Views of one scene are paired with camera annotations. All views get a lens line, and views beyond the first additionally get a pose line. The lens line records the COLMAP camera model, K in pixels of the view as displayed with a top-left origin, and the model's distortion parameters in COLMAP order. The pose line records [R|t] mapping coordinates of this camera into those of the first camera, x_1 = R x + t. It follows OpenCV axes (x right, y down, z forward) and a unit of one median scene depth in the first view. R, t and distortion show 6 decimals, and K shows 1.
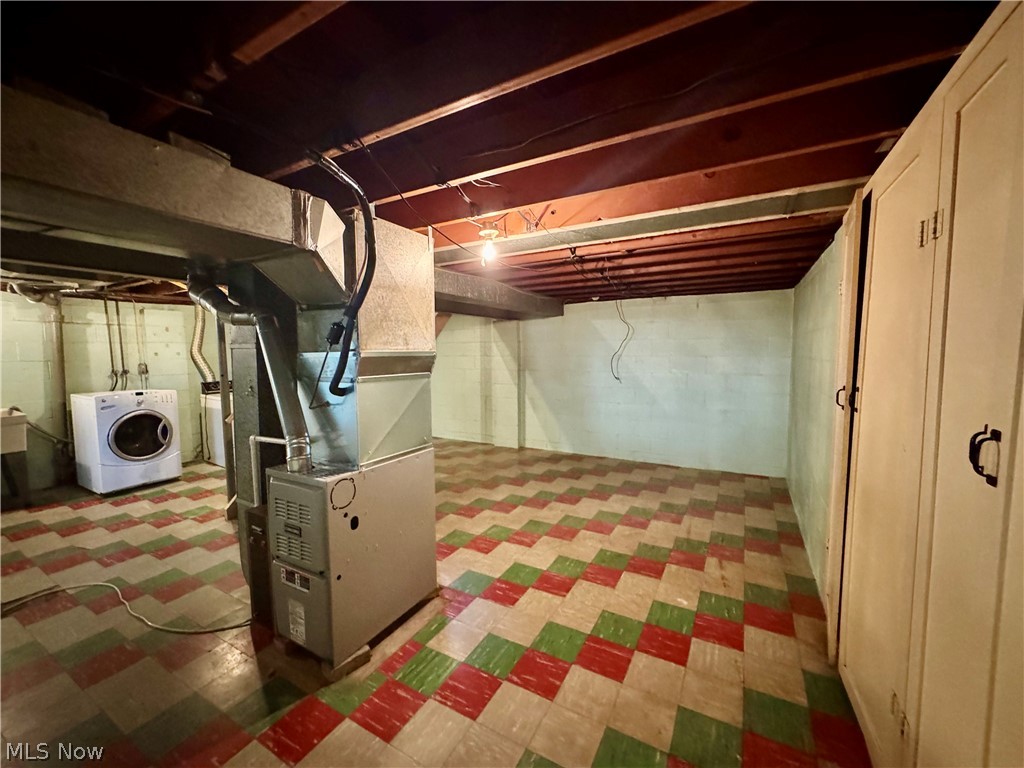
lens RADIAL K [[411.7, 0, 512.7], [0, 411.7, 381.5], [0, 0, 1]] dist [-0.000358, 0.000721]
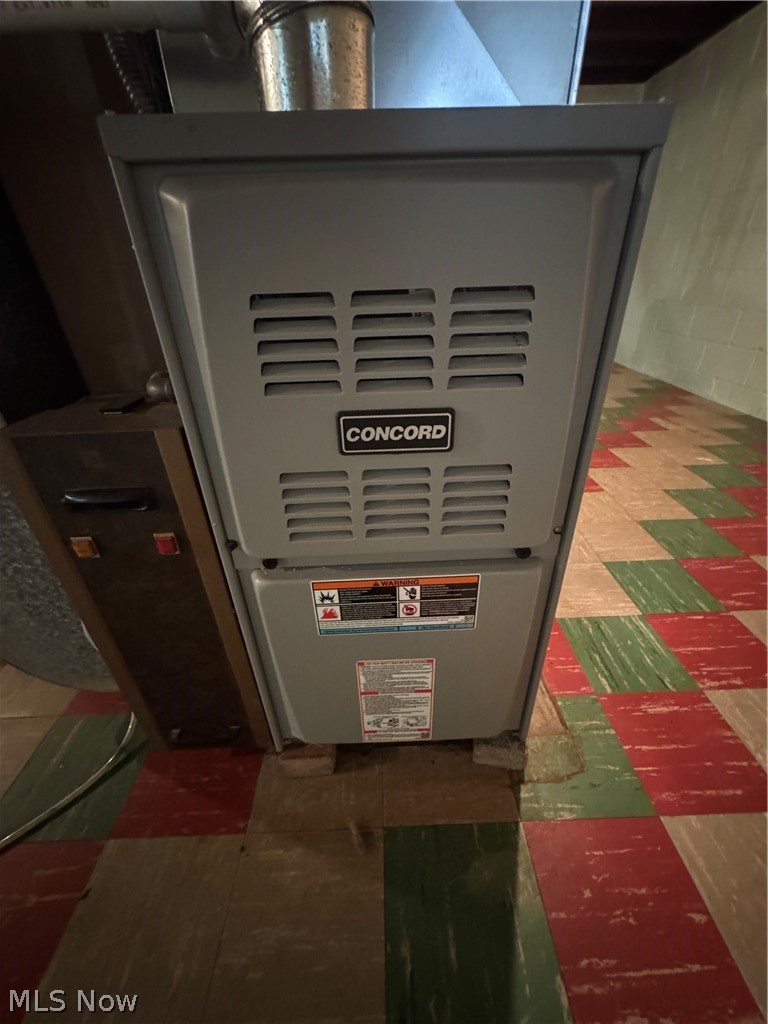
lens RADIAL K [[411.7, 0, 387.7], [0, 411.7, 513.6], [0, 0, 1]] dist [-0.000358, 0.000721]
pose [[0.855835, -0.263536, 0.445079, -0.584570], [0.046782, 0.896384, 0.440803, 0.270305], [-0.515129, -0.356432, 0.779486, 0.728883]]
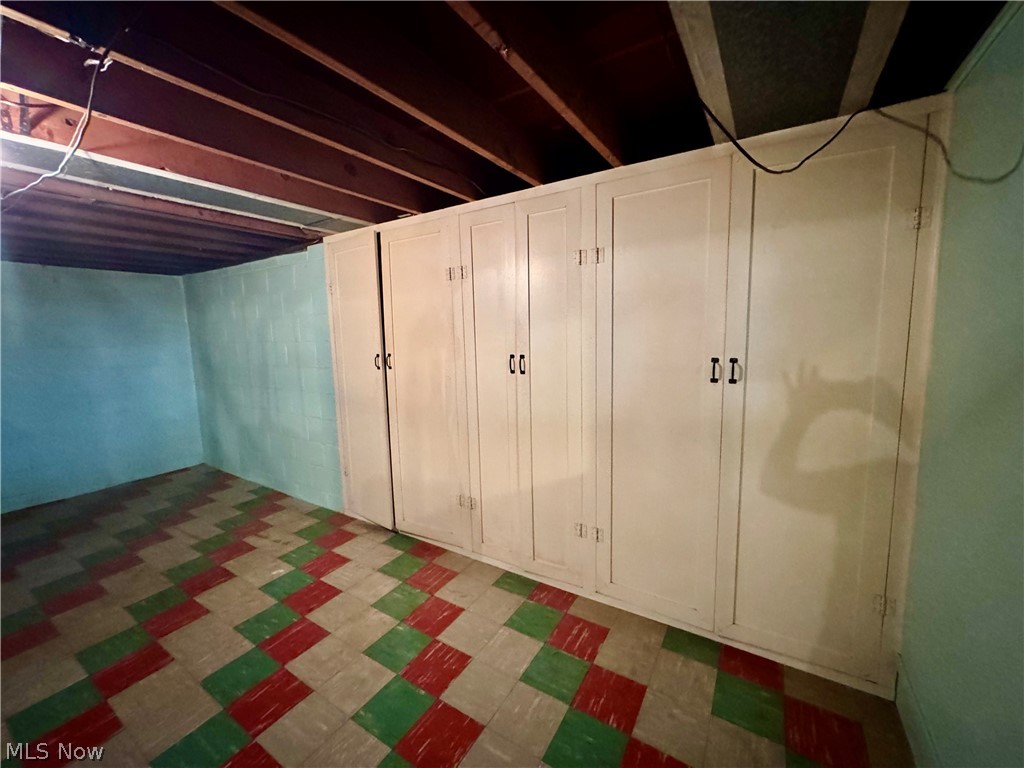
lens RADIAL K [[411.7, 0, 511.8], [0, 411.7, 386.4], [0, 0, 1]] dist [-0.000358, 0.000721]
pose [[0.046461, -0.127537, 0.990745, -0.618772], [0.097685, 0.987642, 0.122557, -0.010667], [-0.994132, 0.091086, 0.058345, 0.332540]]
